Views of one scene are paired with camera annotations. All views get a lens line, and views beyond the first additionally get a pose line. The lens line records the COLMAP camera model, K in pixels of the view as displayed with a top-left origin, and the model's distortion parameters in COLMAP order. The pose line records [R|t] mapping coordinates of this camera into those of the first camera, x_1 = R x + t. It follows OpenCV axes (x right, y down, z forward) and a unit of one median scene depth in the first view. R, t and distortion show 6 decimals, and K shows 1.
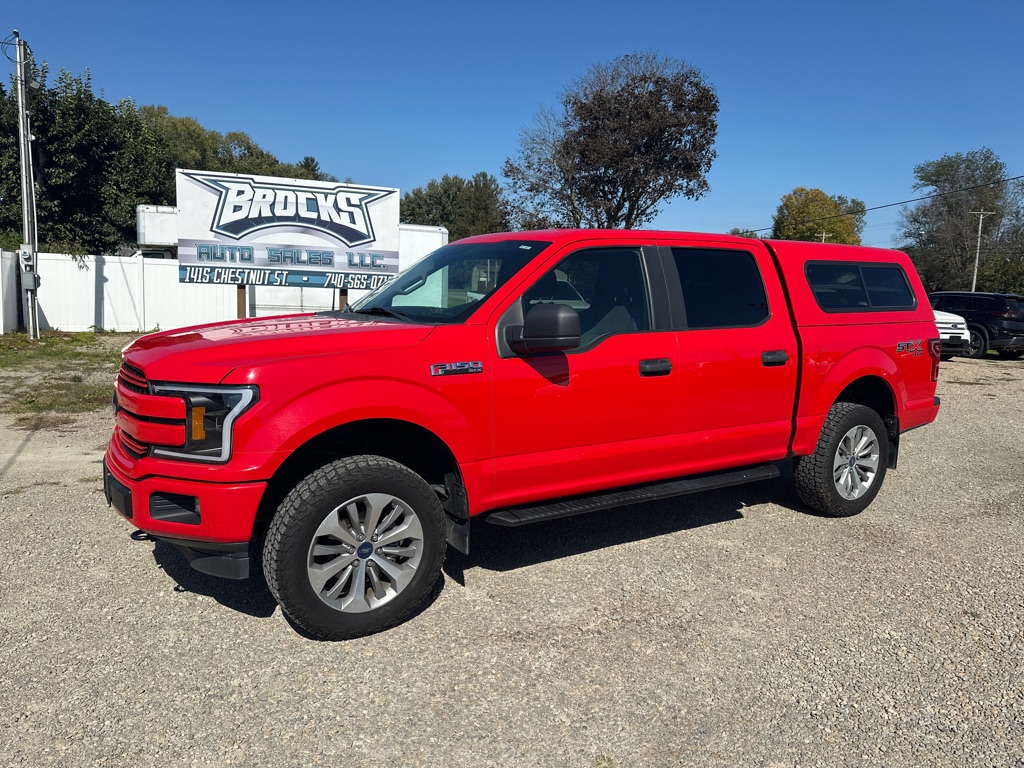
lens RADIAL K [[759.4, 0, 523.5], [0, 759.4, 383.2], [0, 0, 1]] dist [0.061207, -0.096497]
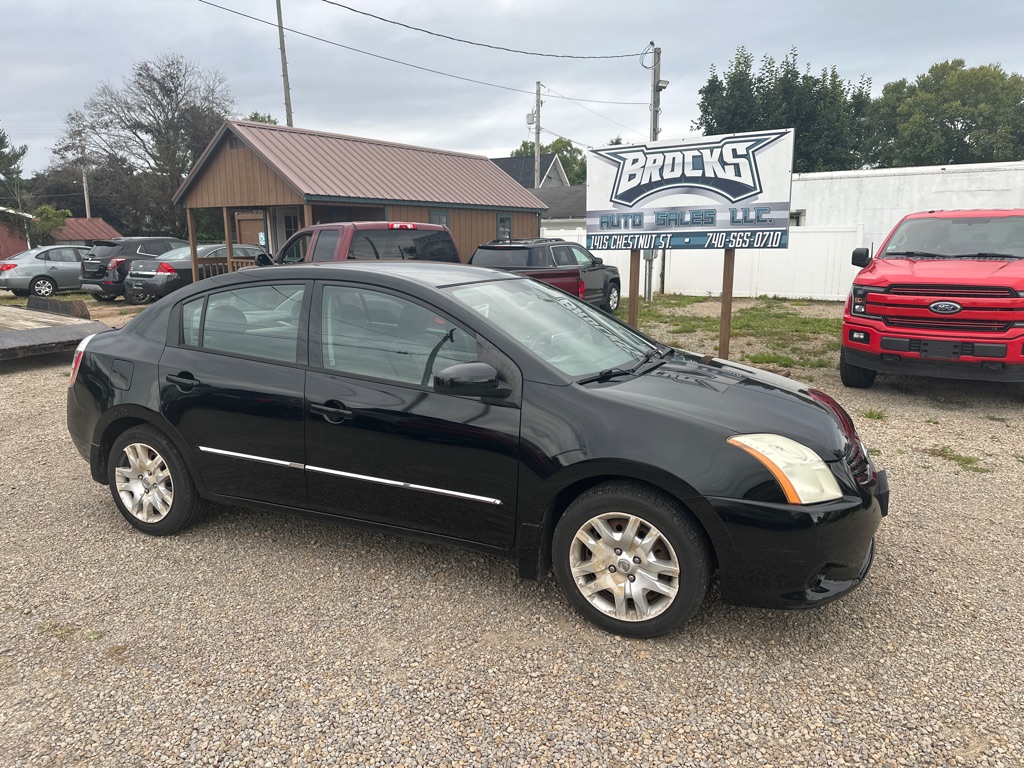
lens RADIAL K [[752.1, 0, 498.0], [0, 752.1, 403.7], [0, 0, 1]] dist [0.265137, -0.524802]
pose [[0.537918, 0.130847, -0.832781, 0.452276], [-0.081943, 0.991318, 0.102827, -0.007802], [0.839005, 0.012928, 0.543970, 0.248158]]
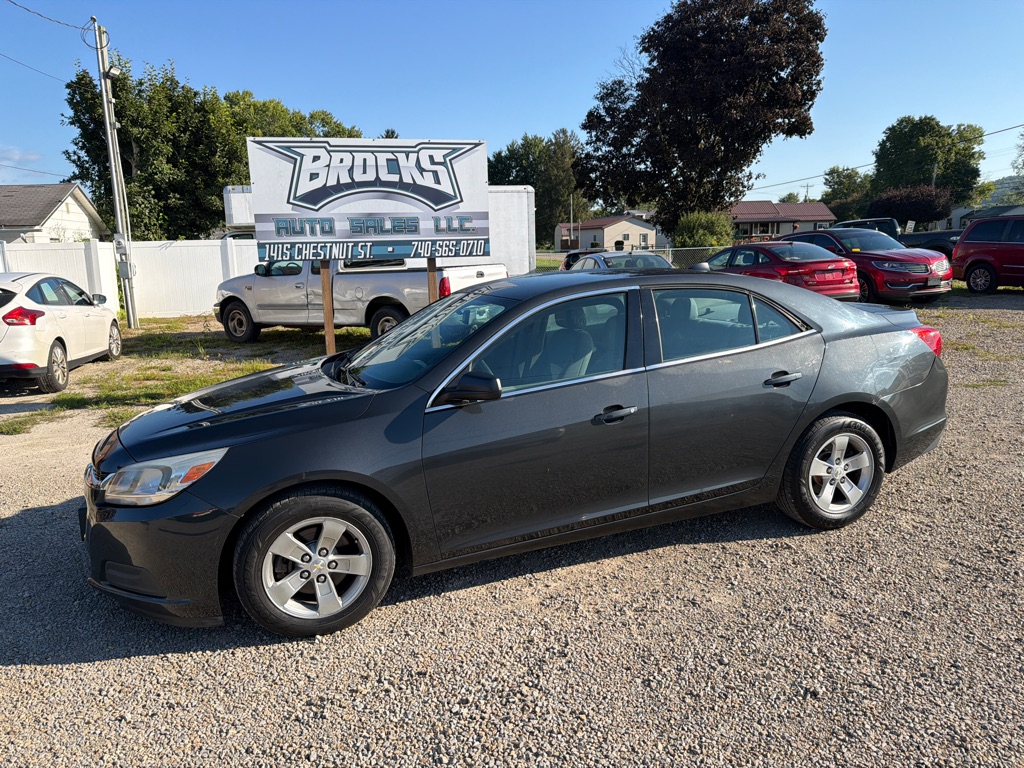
lens RADIAL K [[754.5, 0, 512.0], [0, 754.5, 384.0], [0, 0, 1]] dist [0.068984, -0.108076]
pose [[0.990449, -0.042052, -0.131312, -0.029407], [0.048691, 0.997671, 0.047768, -0.012128], [0.128997, -0.053705, 0.990190, 0.113178]]
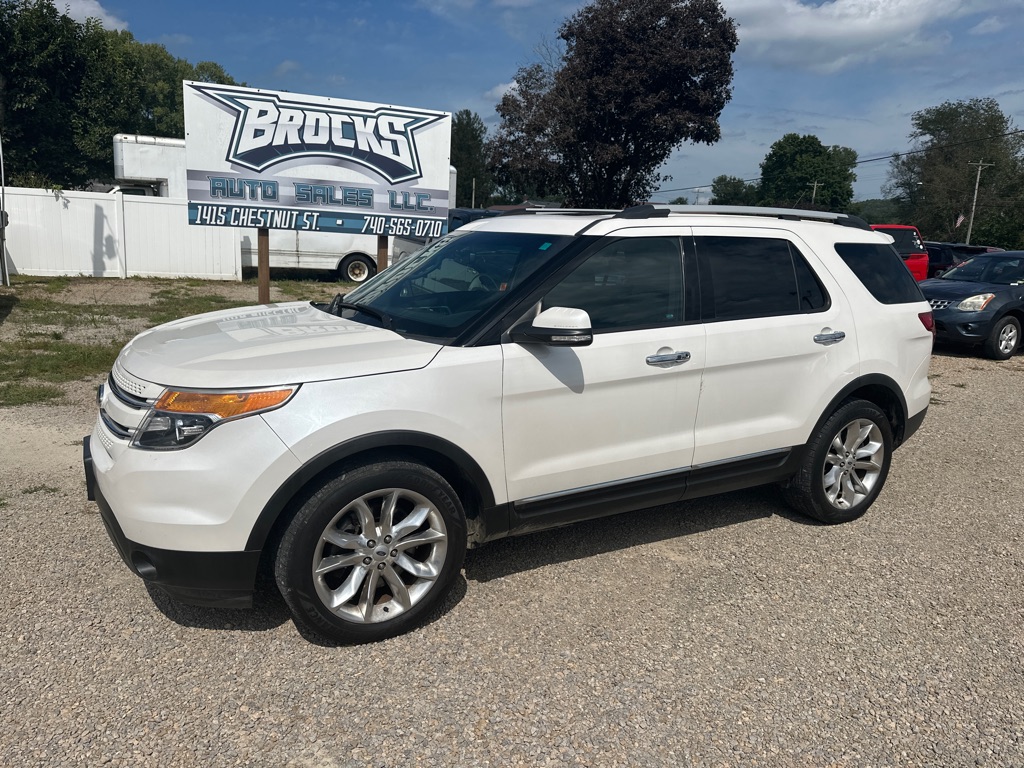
lens RADIAL K [[758.7, 0, 513.7], [0, 758.7, 387.8], [0, 0, 1]] dist [0.045035, -0.063045]
pose [[0.999623, 0.012141, 0.024616, -0.116445], [-0.013958, 0.997083, 0.075041, -0.022845], [-0.023633, -0.075356, 0.996877, 0.161489]]
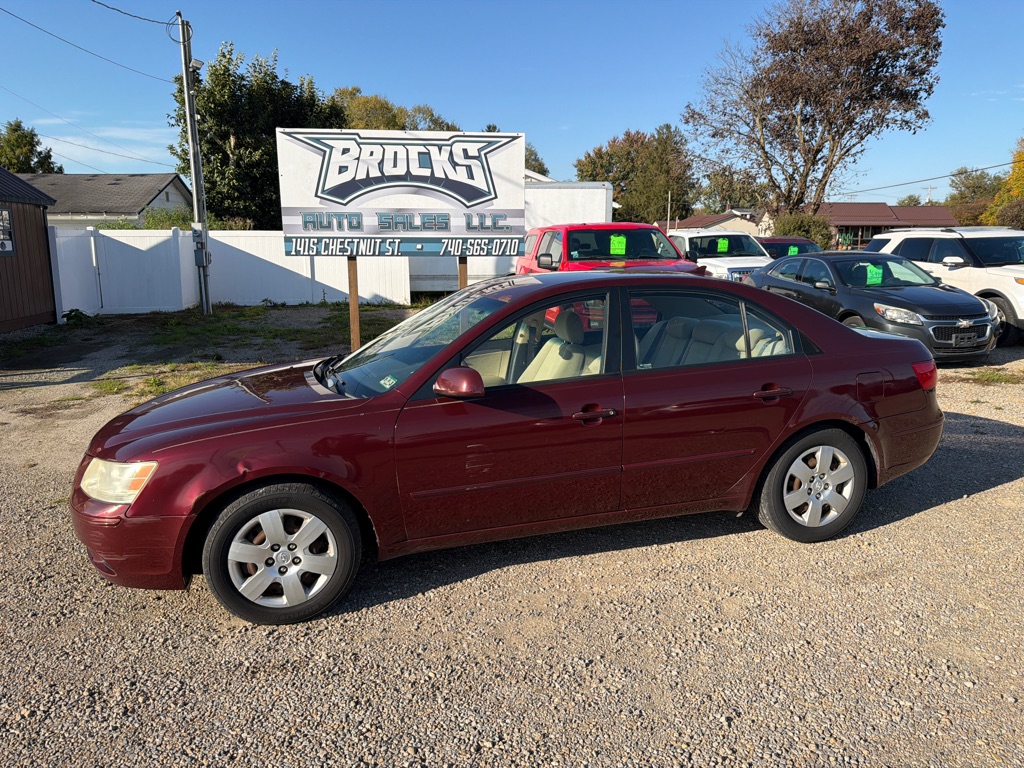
lens RADIAL K [[748.8, 0, 505.1], [0, 748.8, 389.4], [0, 0, 1]] dist [0.074439, -0.116775]
pose [[0.964719, 0.010825, -0.263059, 0.039432], [0.004530, 0.998324, 0.057694, -0.022268], [0.263242, -0.056850, 0.963053, 0.184777]]
